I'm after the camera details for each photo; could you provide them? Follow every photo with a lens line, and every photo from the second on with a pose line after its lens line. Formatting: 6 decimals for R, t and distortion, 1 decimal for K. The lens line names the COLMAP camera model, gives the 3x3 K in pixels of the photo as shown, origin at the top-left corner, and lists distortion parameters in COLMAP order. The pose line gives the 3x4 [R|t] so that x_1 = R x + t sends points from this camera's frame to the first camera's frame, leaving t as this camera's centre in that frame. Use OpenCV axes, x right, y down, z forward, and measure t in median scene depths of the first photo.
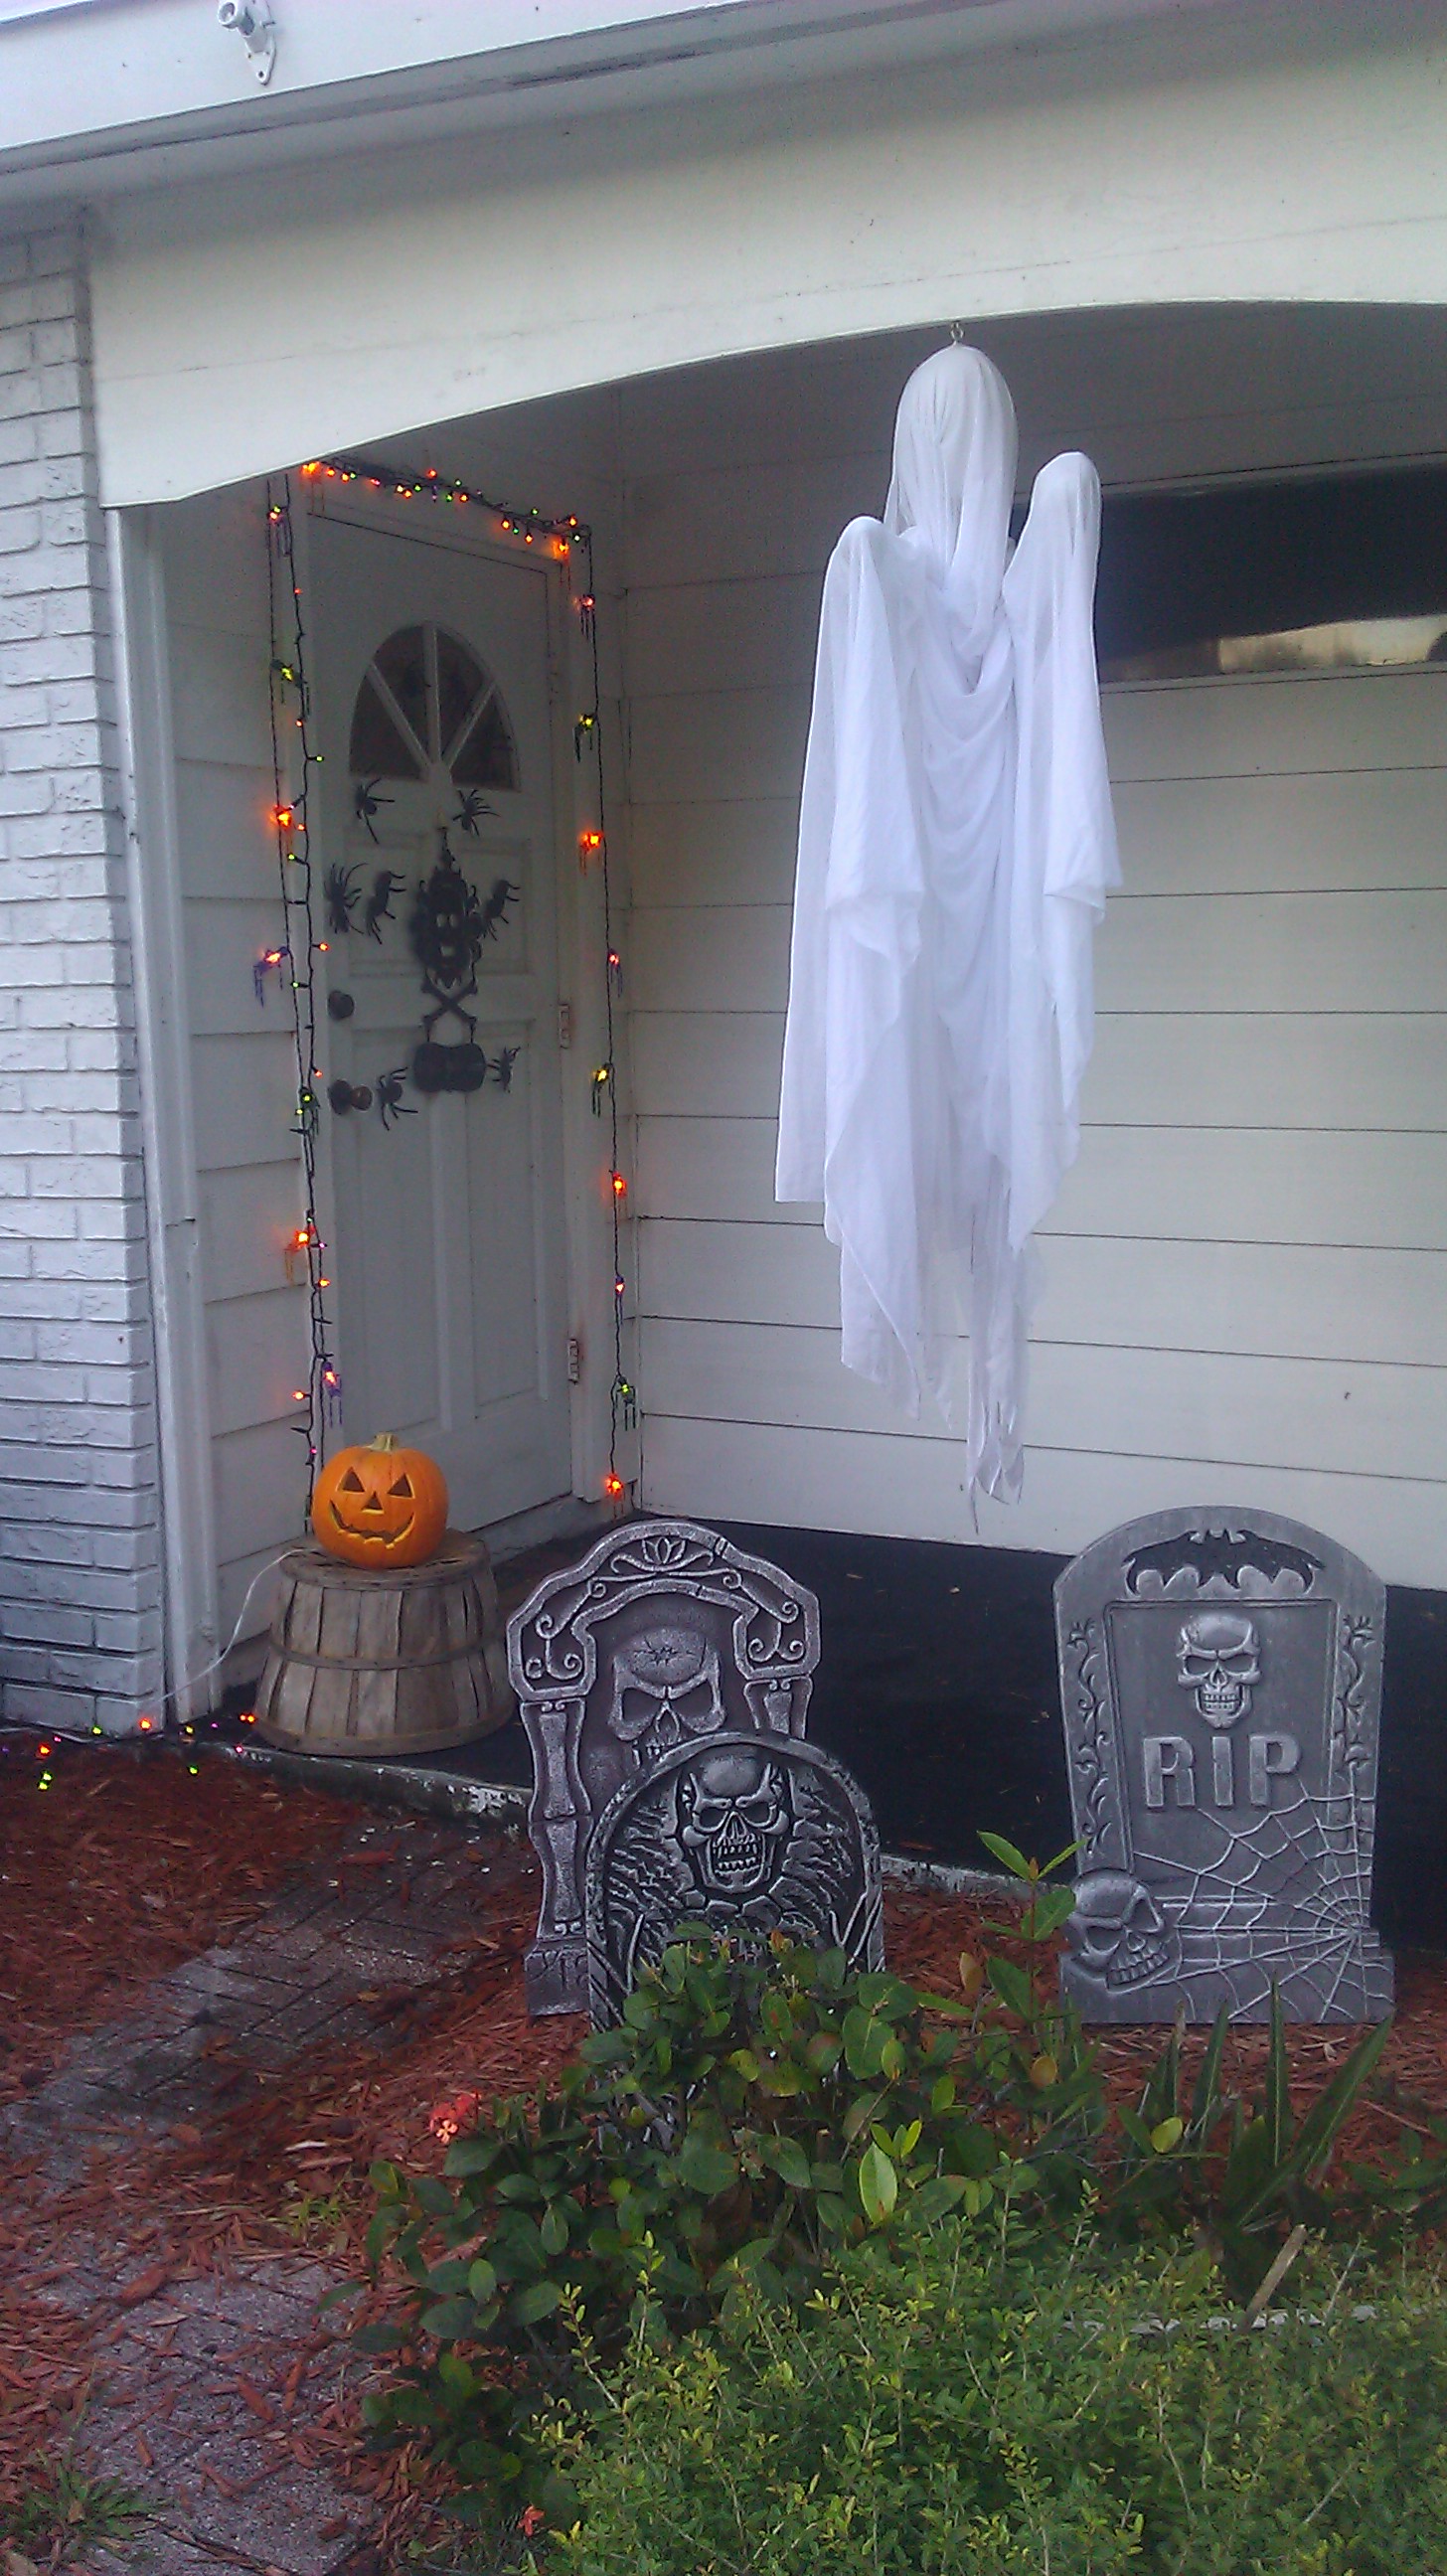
lens RADIAL K [[2583.6, 0, 708.0], [0, 2583.6, 1364.3], [0, 0, 1]] dist [0.124171, -0.363276]
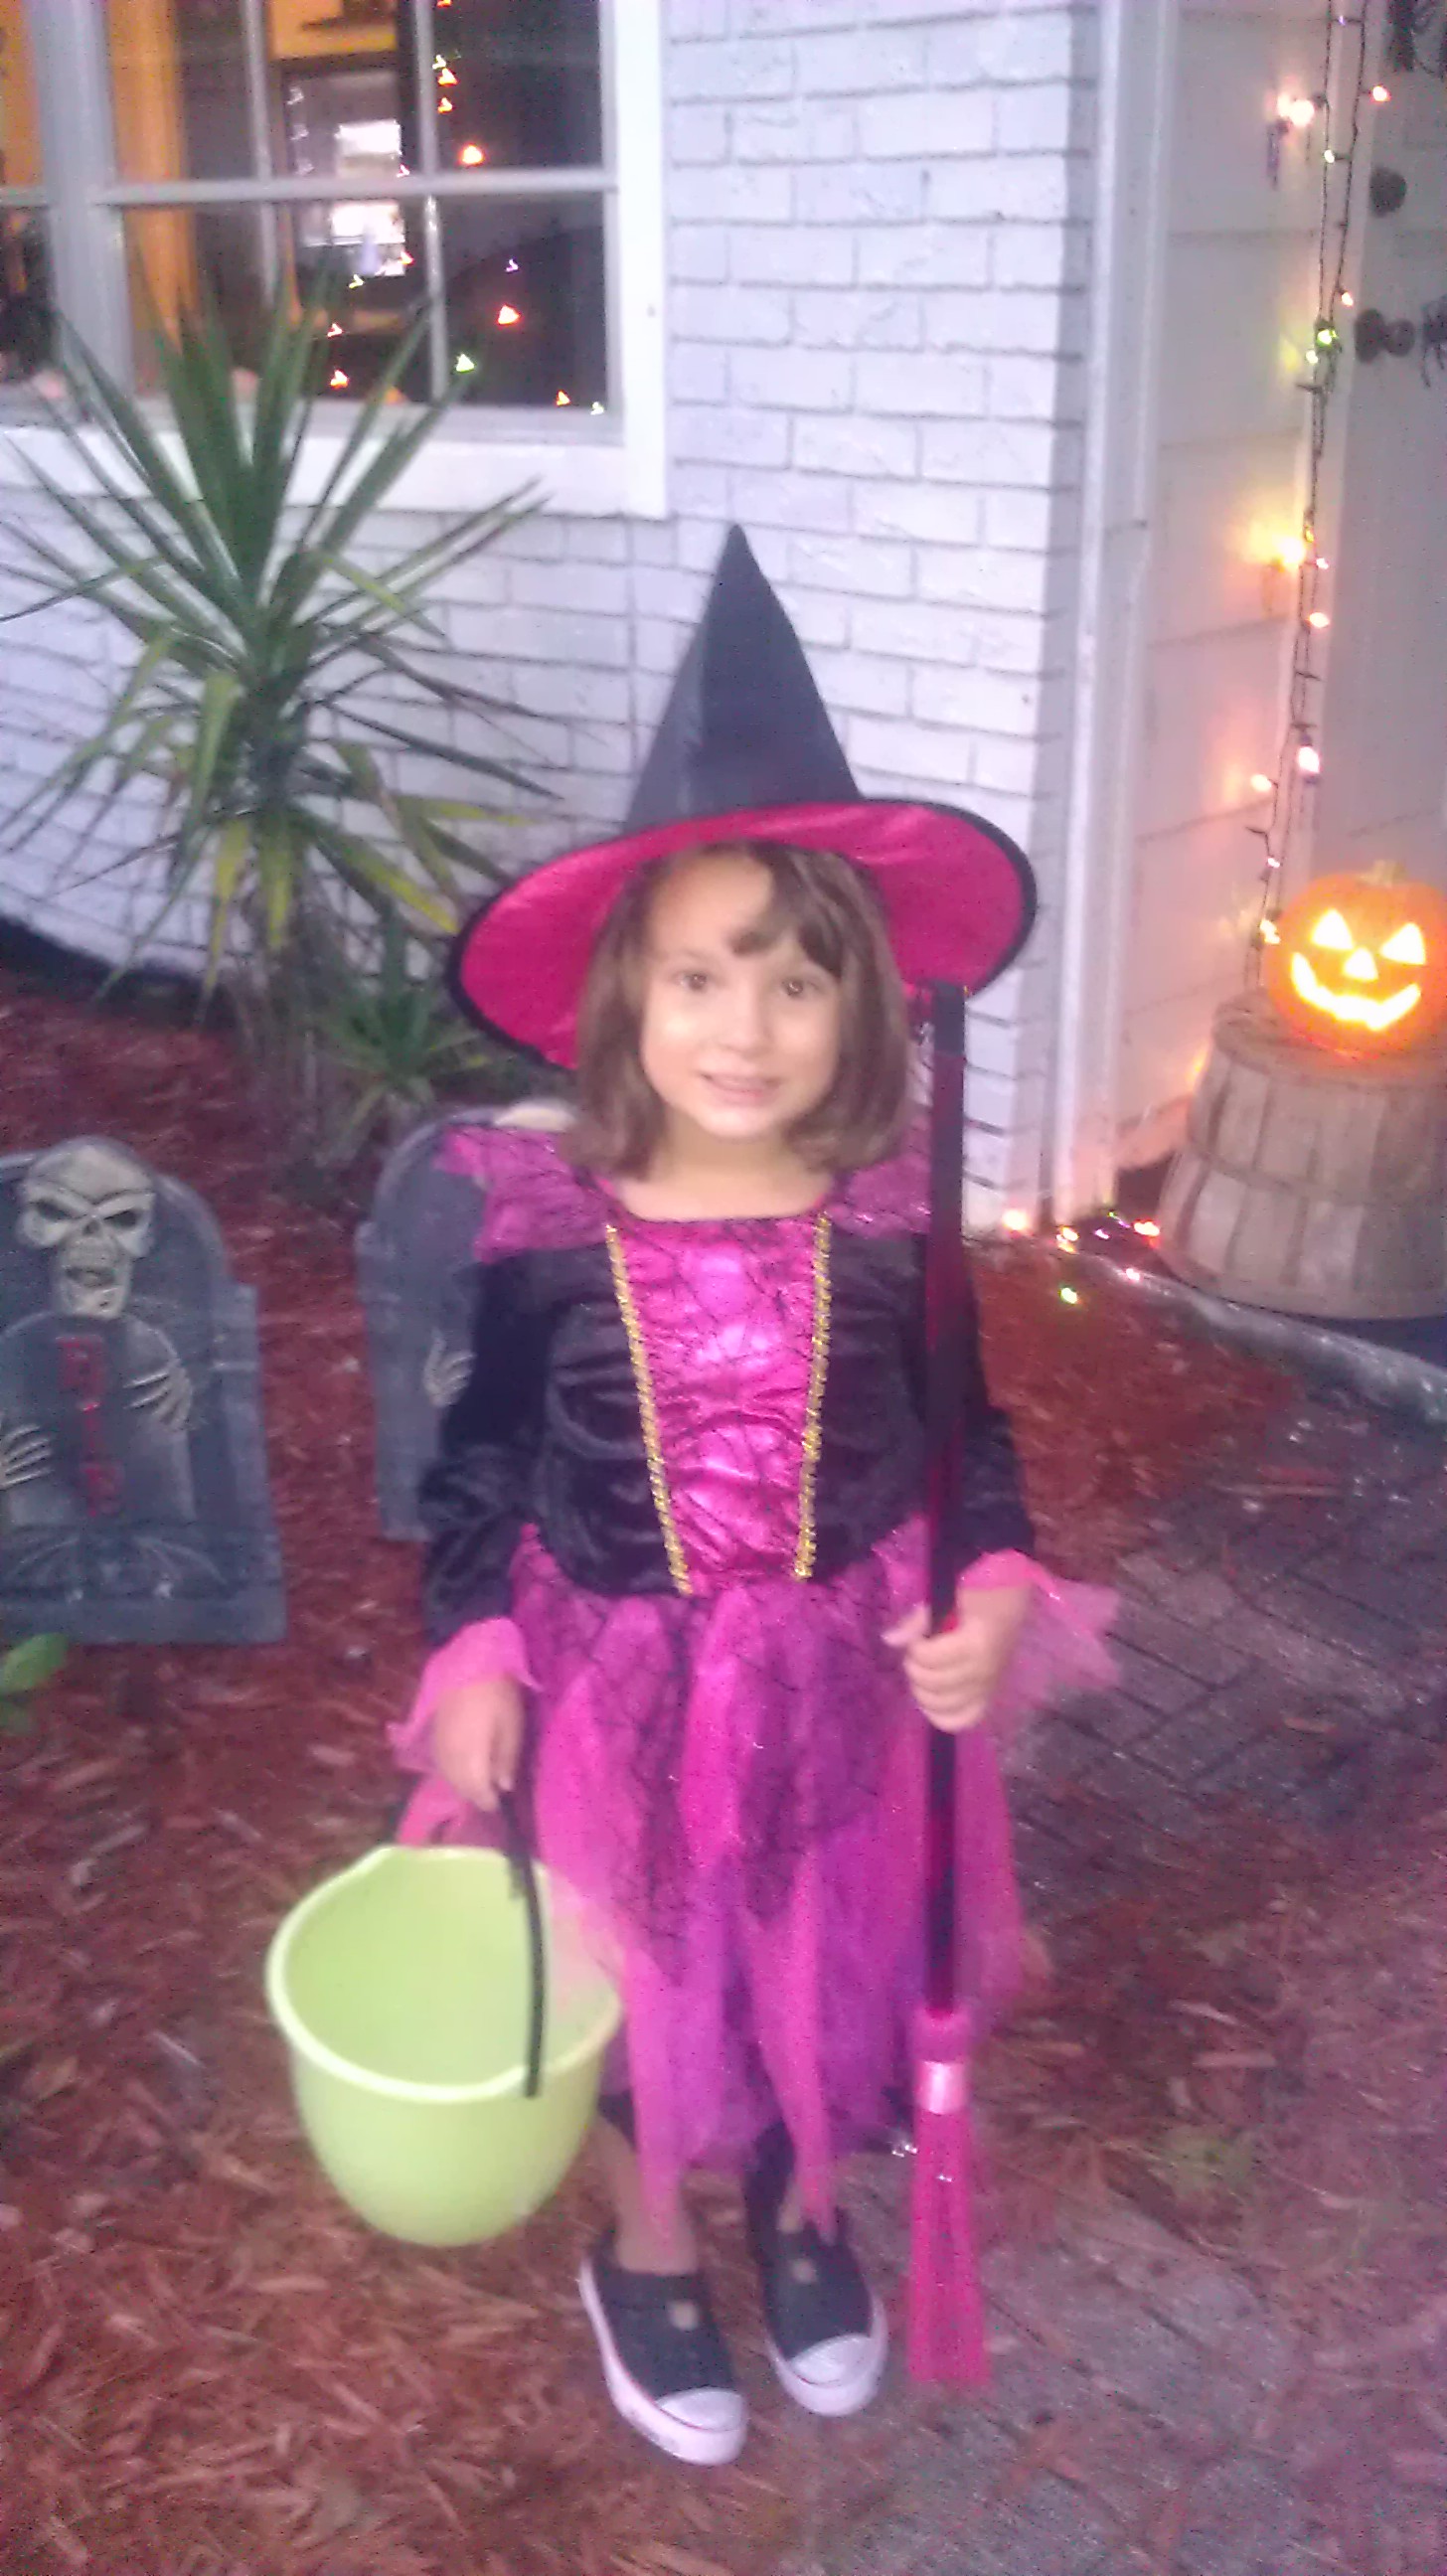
lens RADIAL K [[2583.6, 0, 708.0], [0, 2583.6, 1364.3], [0, 0, 1]] dist [0.124171, -0.363276]
pose [[0.944005, 0.140924, -0.298321, -0.070785], [-0.052956, 0.957185, 0.284592, -0.033402], [0.325654, -0.252858, 0.911050, 0.279855]]
